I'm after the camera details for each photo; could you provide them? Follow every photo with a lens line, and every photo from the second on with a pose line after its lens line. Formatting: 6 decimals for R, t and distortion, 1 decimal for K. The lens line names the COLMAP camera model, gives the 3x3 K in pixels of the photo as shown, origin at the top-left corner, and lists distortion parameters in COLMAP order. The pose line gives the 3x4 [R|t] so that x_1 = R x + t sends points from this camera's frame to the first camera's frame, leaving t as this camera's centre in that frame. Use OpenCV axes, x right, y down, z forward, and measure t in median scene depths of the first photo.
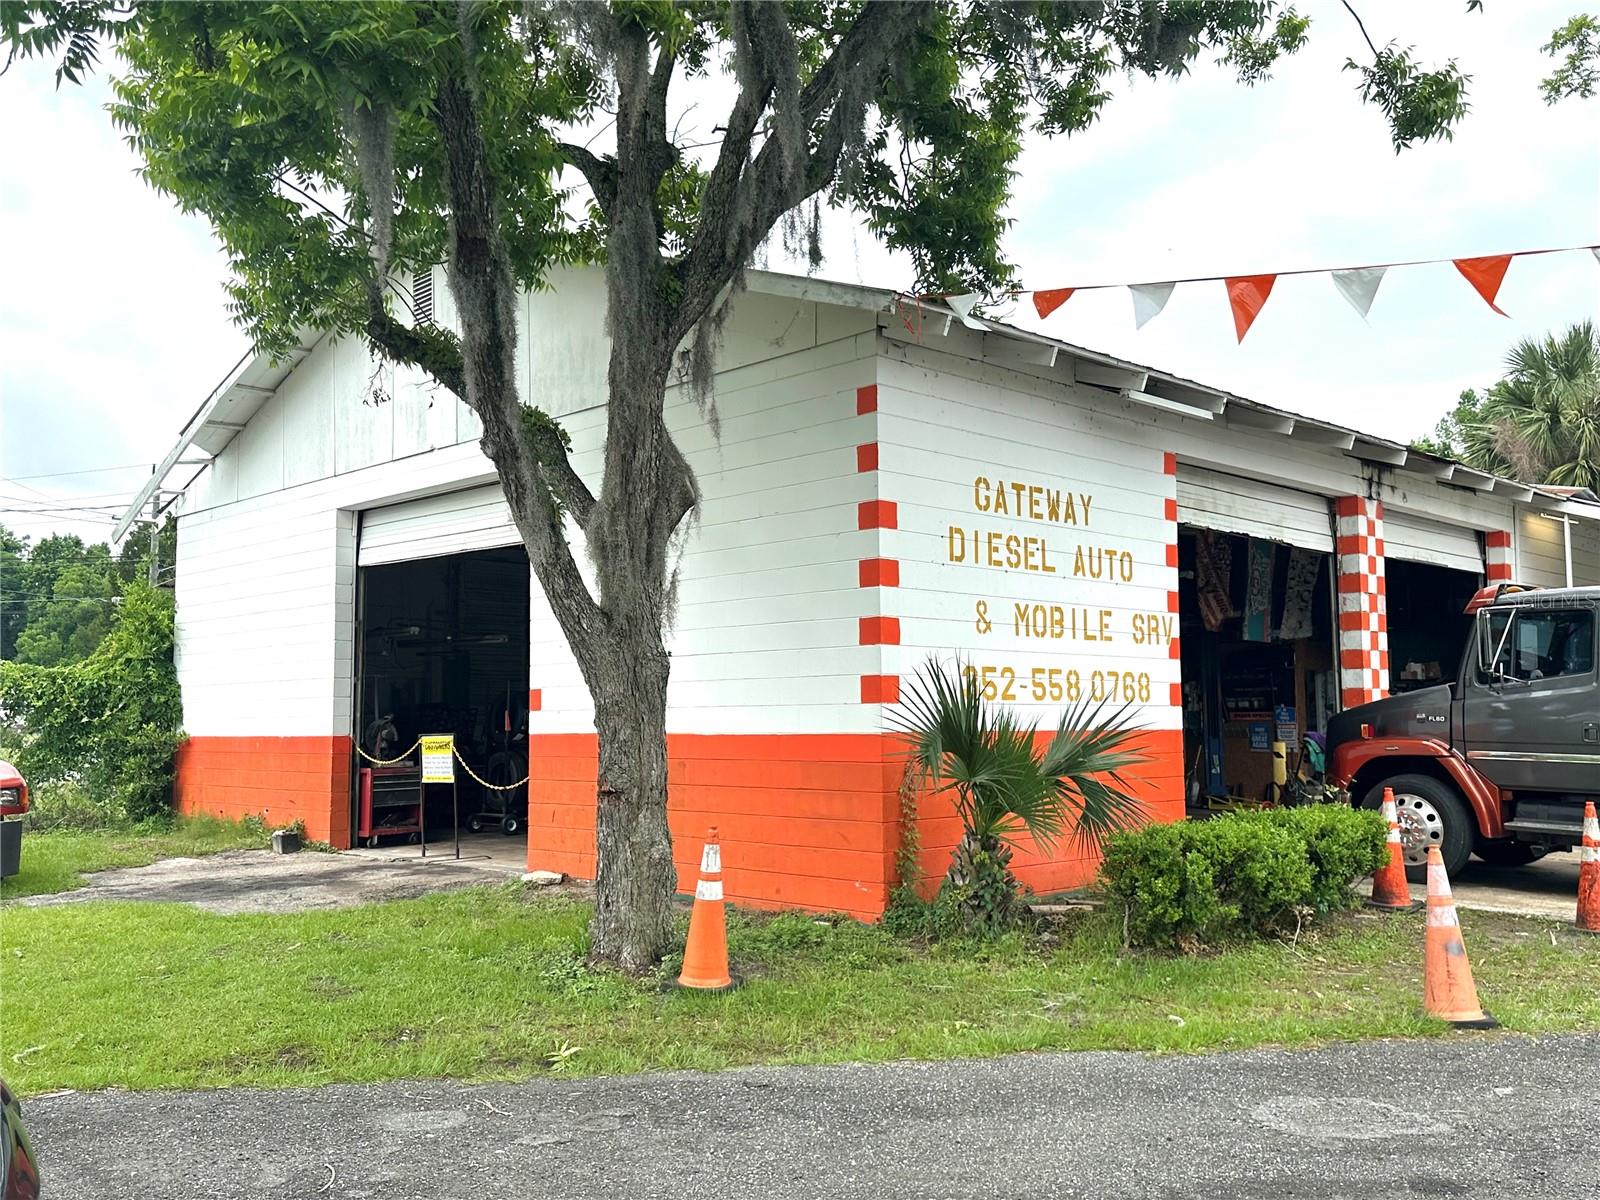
lens RADIAL K [[1431.2, 0, 801.1], [0, 1431.2, 607.0], [0, 0, 1]] dist [0.059594, -0.052185]
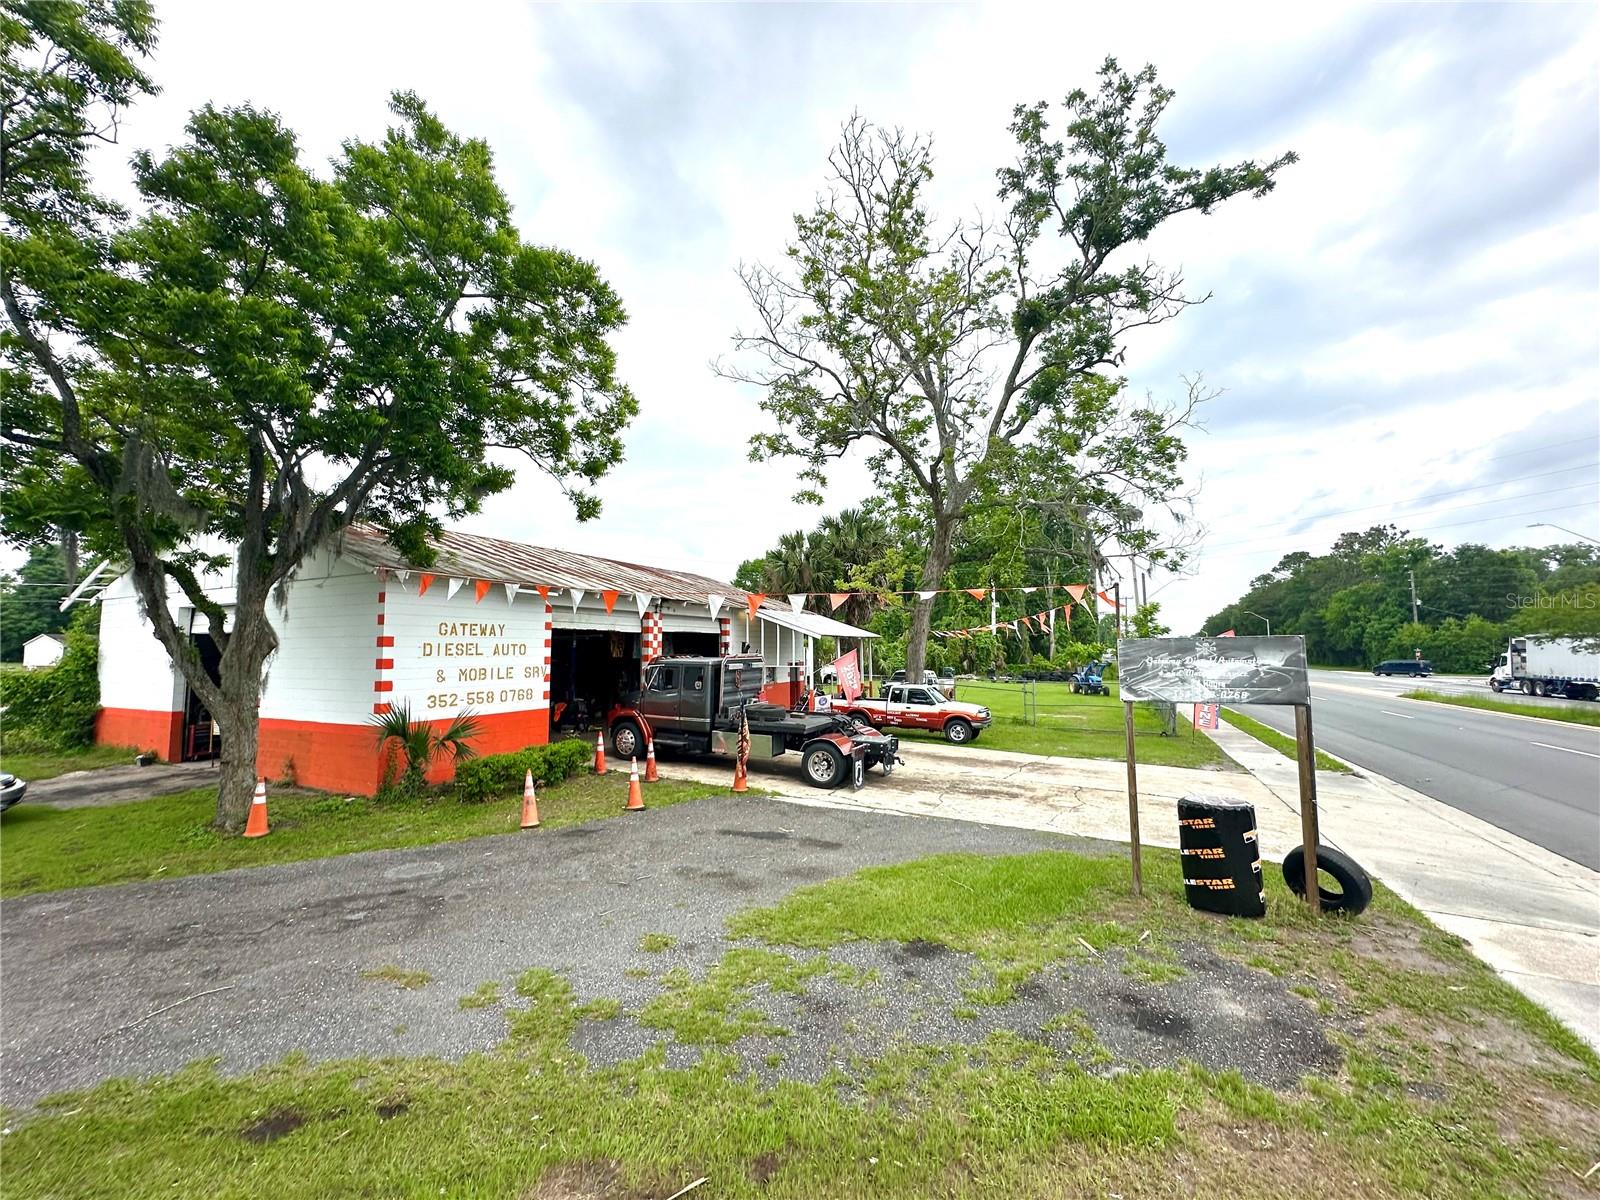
lens RADIAL K [[642.1, 0, 795.5], [0, 642.1, 599.1], [0, 0, 1]] dist [0.006998, 0.000709]
pose [[0.946236, 0.026613, 0.322381, 0.333628], [-0.026521, 0.999637, -0.004678, -0.136123], [-0.322389, -0.004124, 0.946598, -0.317196]]
